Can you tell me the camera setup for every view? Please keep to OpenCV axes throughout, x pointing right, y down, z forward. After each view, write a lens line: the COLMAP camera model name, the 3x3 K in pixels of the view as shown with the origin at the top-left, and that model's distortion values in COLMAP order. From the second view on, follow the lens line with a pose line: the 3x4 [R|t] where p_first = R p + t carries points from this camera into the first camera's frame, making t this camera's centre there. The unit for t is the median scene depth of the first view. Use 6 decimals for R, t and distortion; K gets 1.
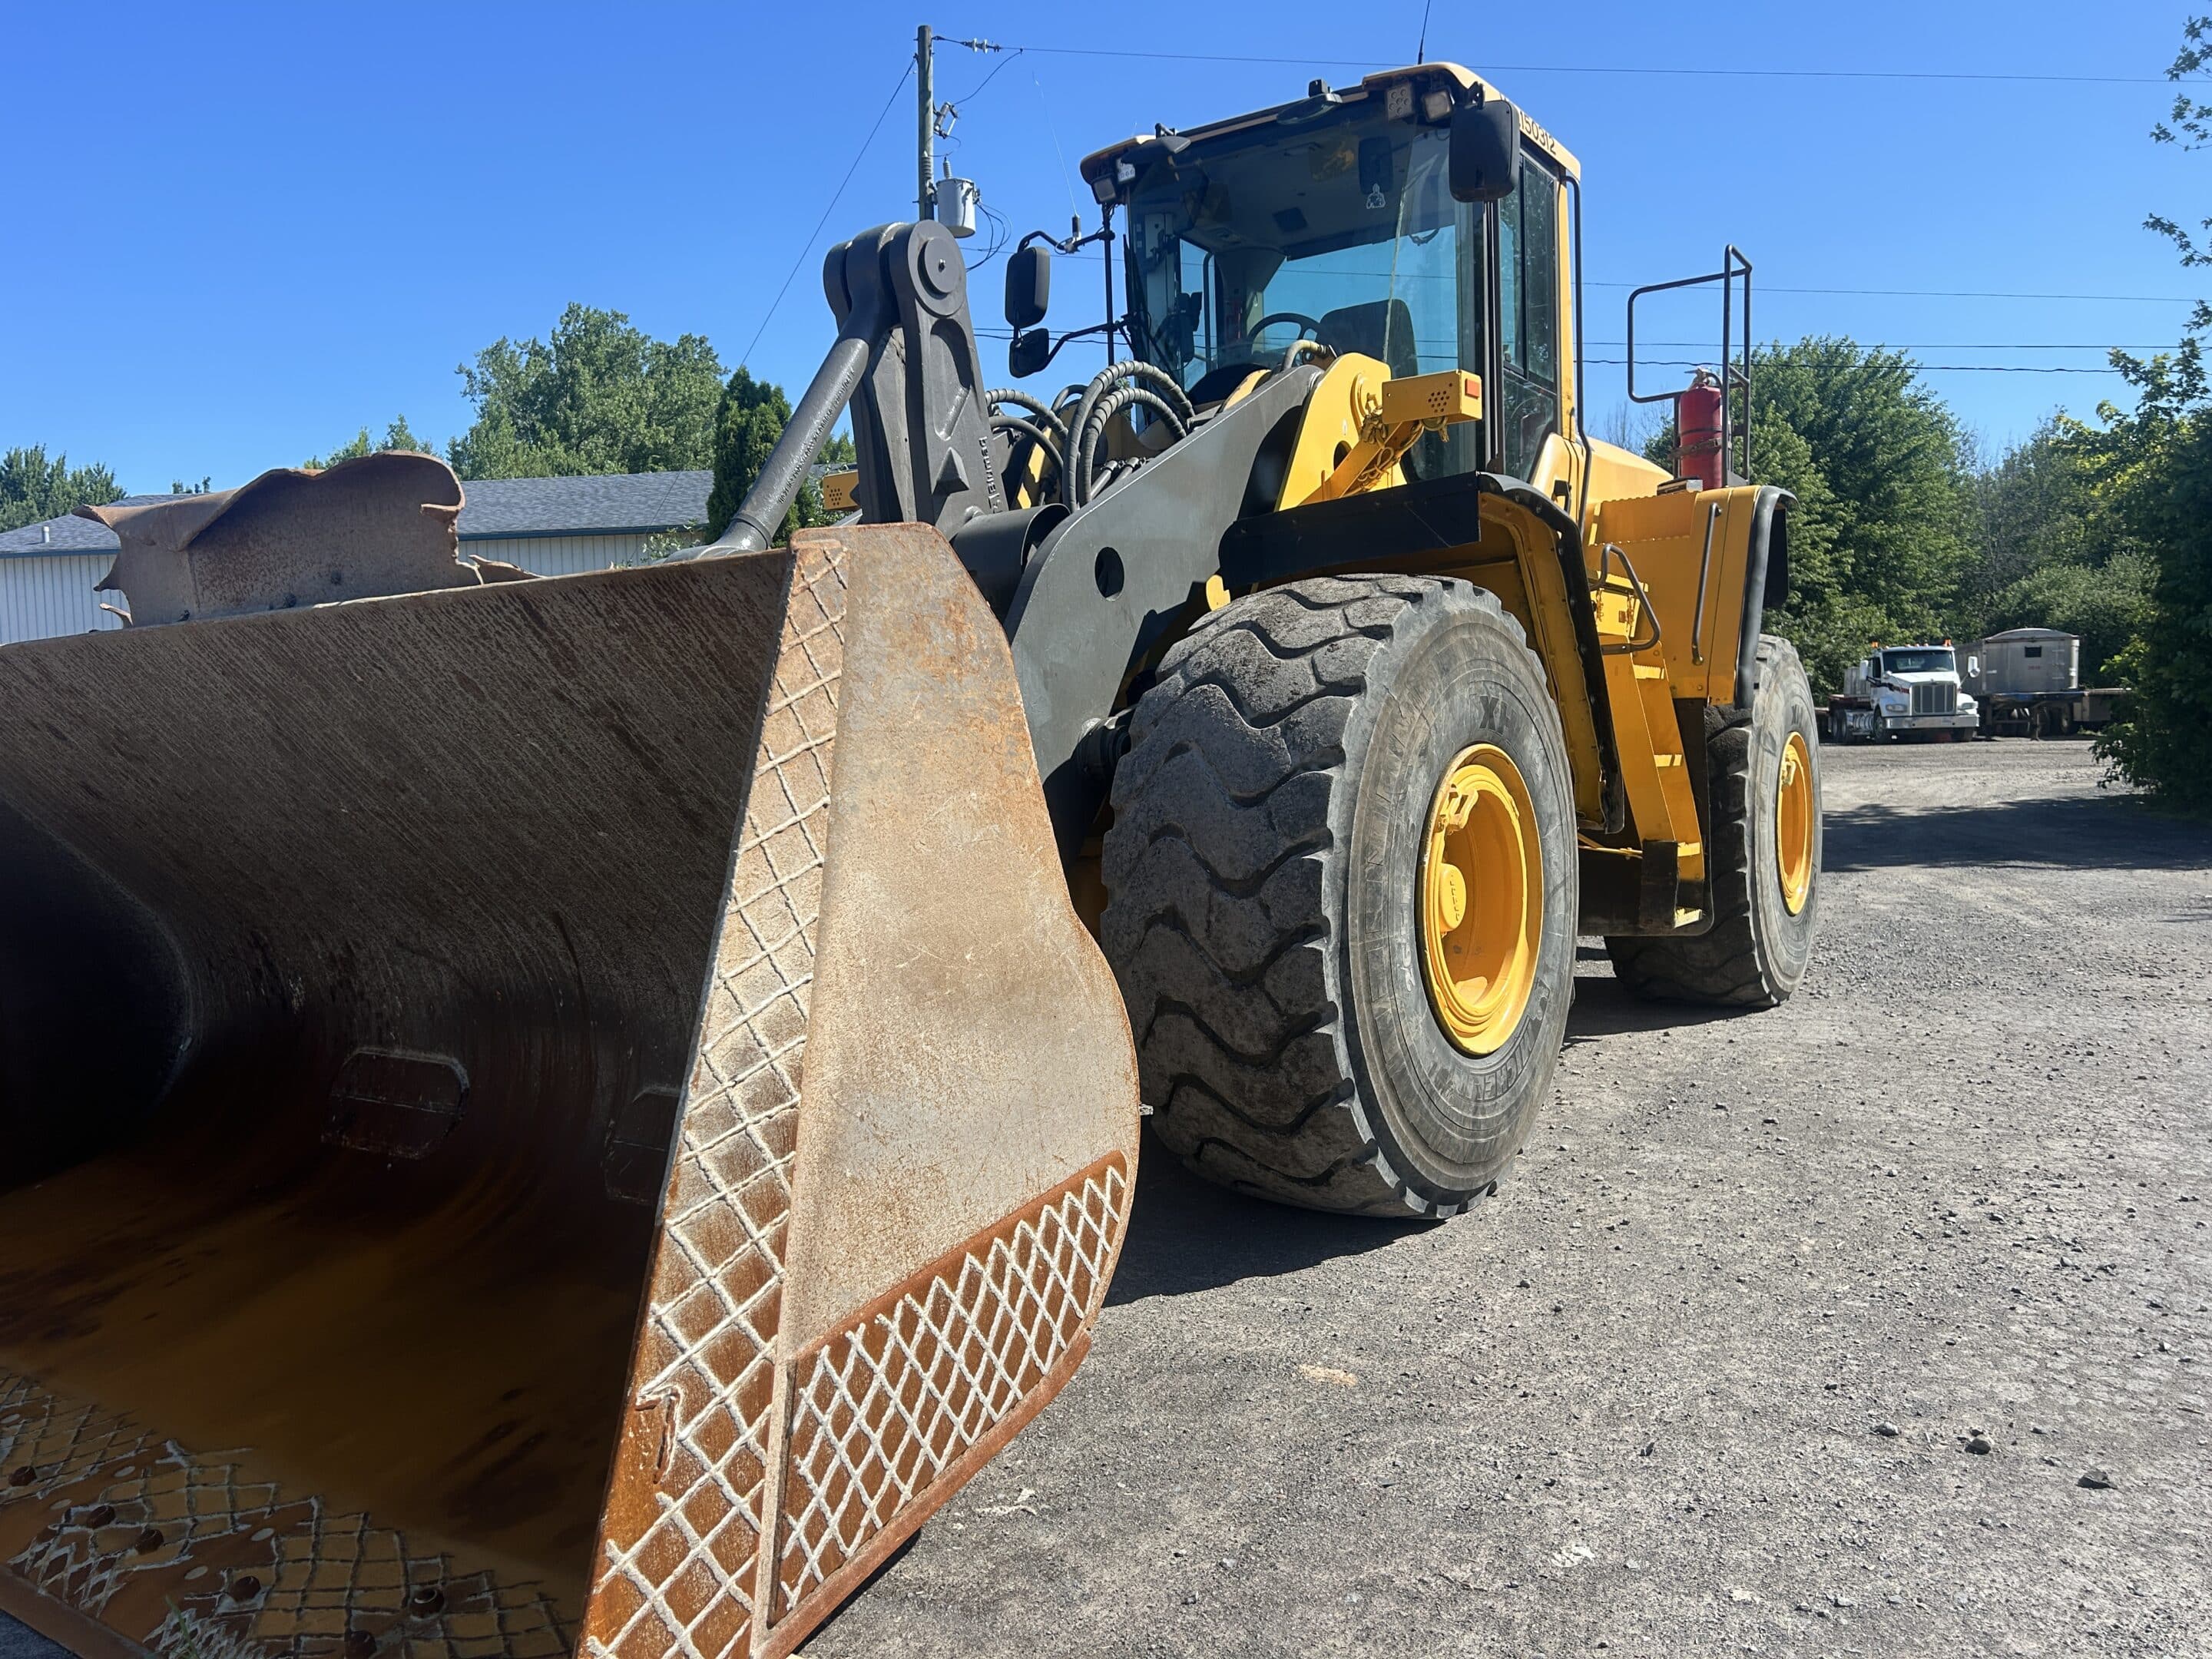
lens RADIAL K [[1605.3, 0, 1106.0], [0, 1605.3, 829.5], [0, 0, 1]] dist [0.098165, -0.138112]
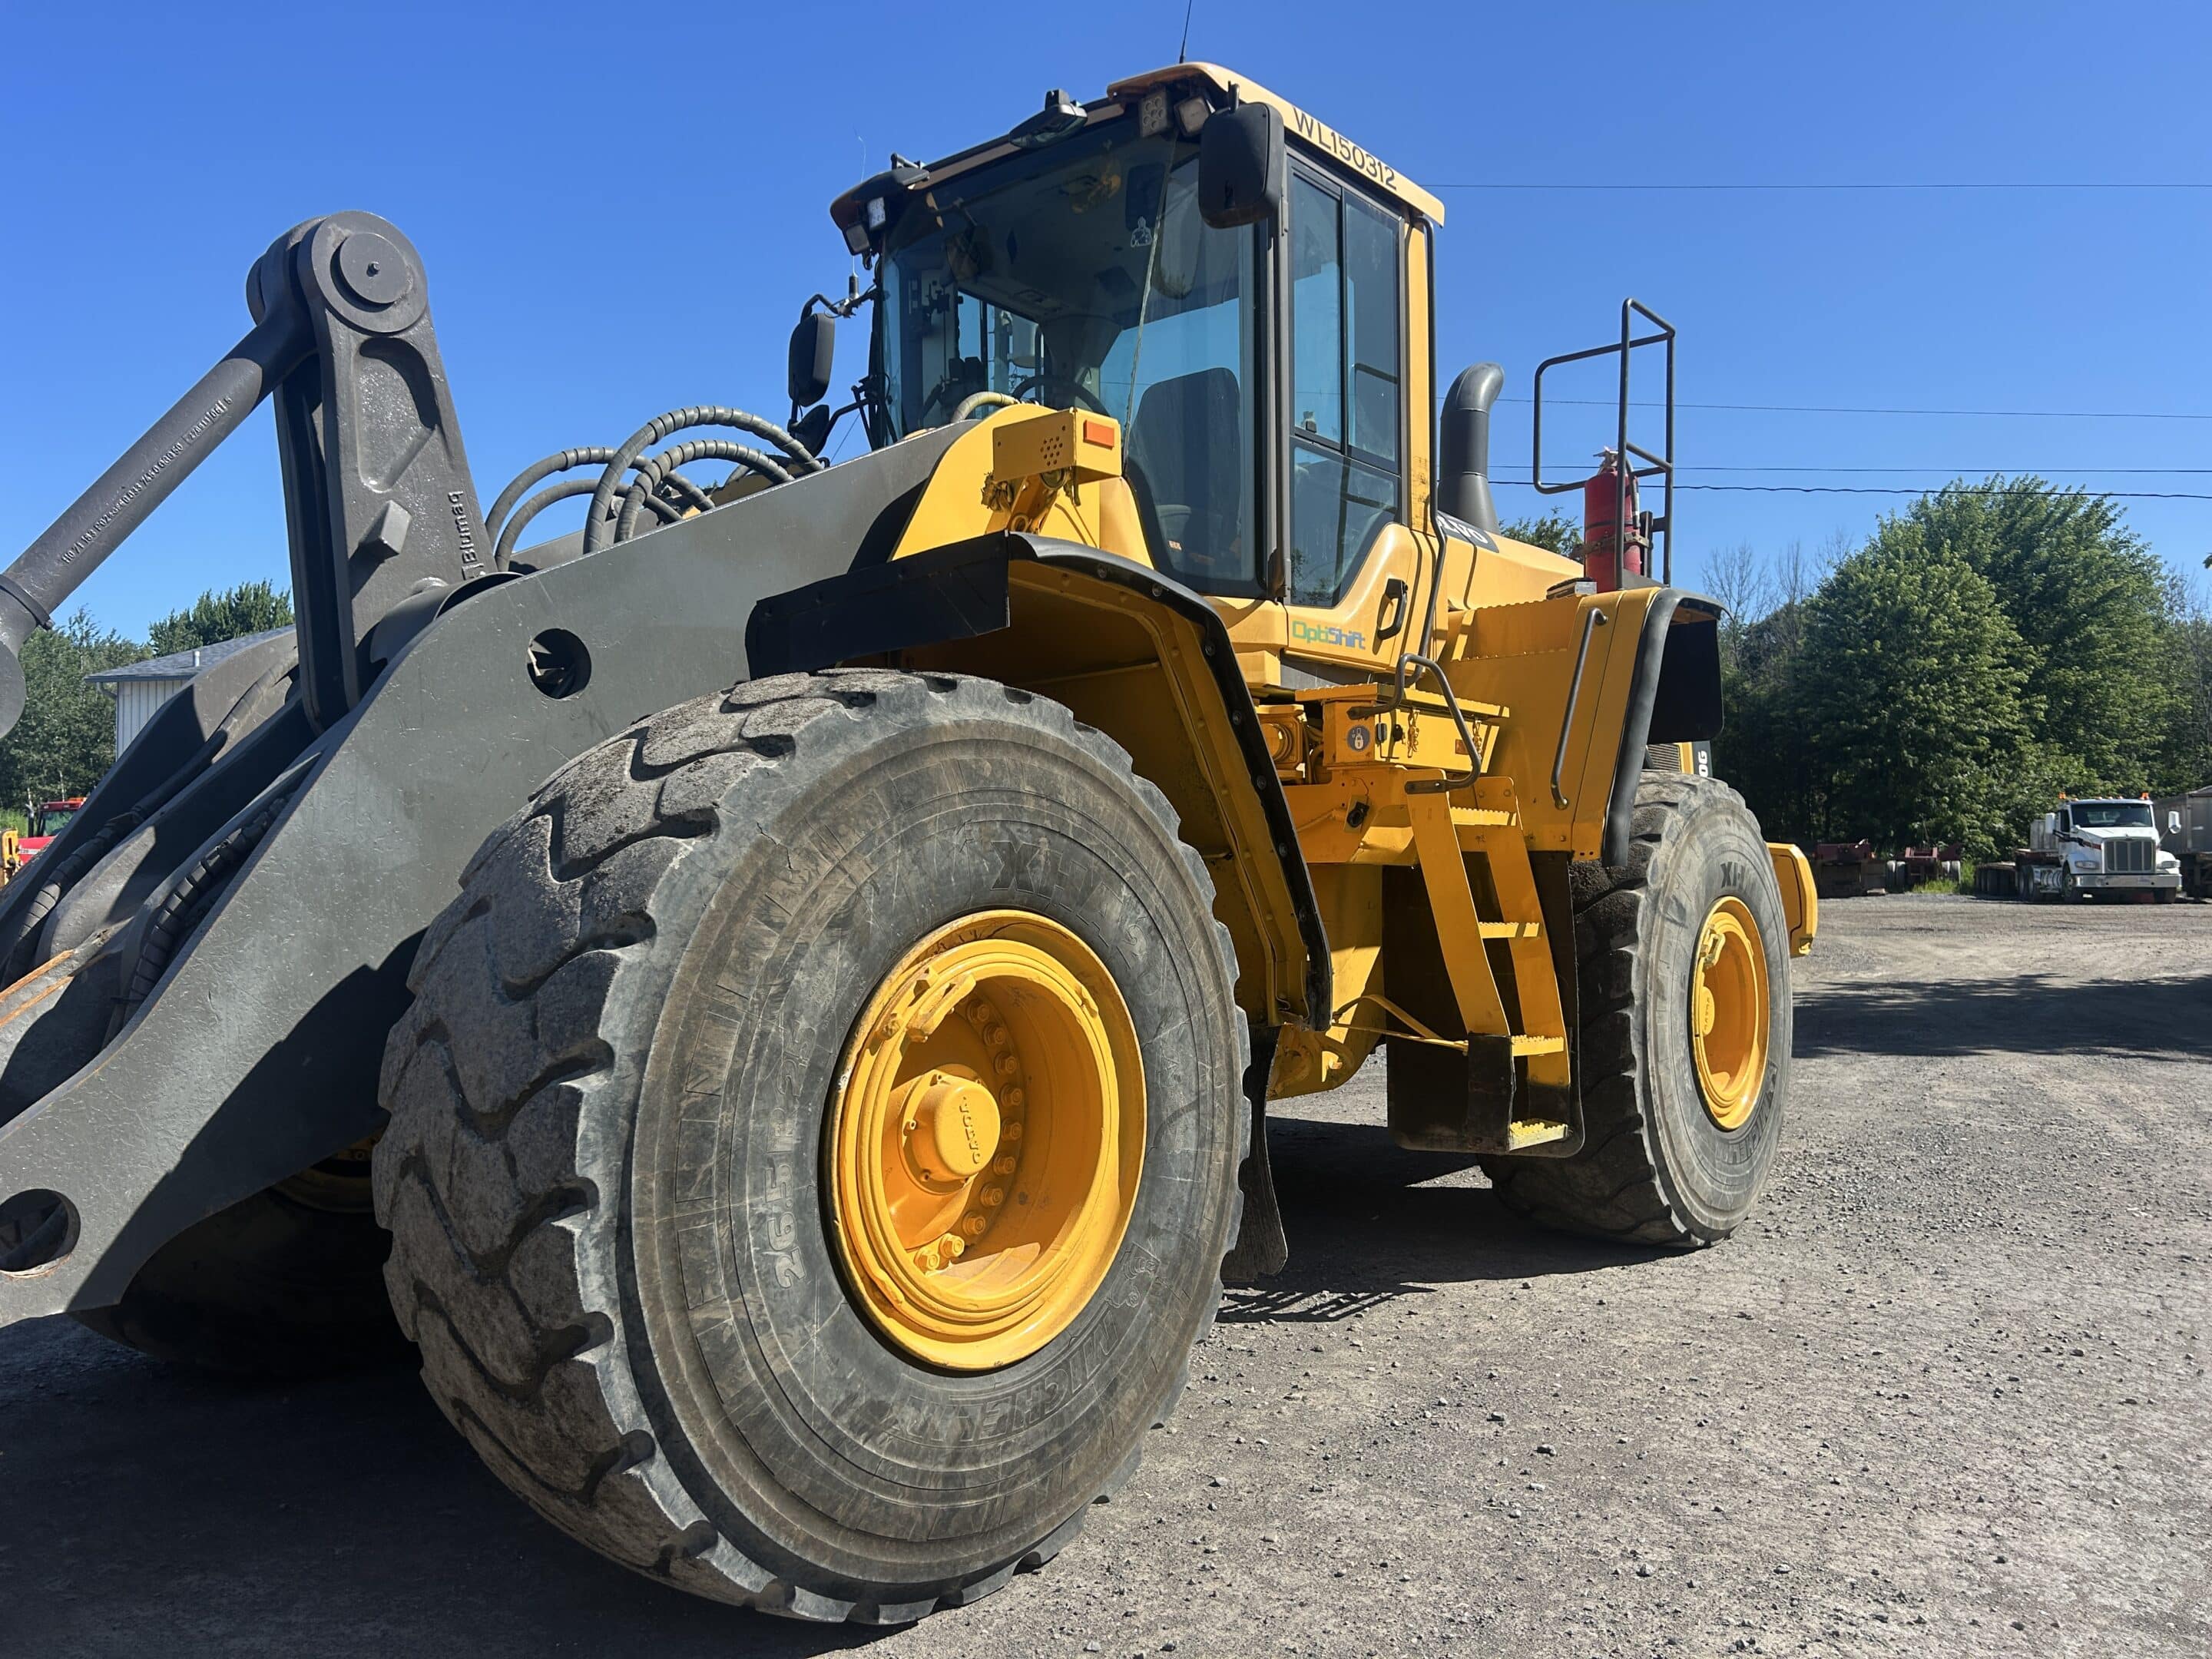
lens RADIAL K [[1605.3, 0, 1106.0], [0, 1605.3, 829.5], [0, 0, 1]] dist [0.098165, -0.138112]
pose [[0.994395, 0.020639, -0.103690, 0.225642], [-0.029211, 0.996217, -0.081843, -0.020864], [0.101609, 0.084413, 0.991237, 0.201494]]
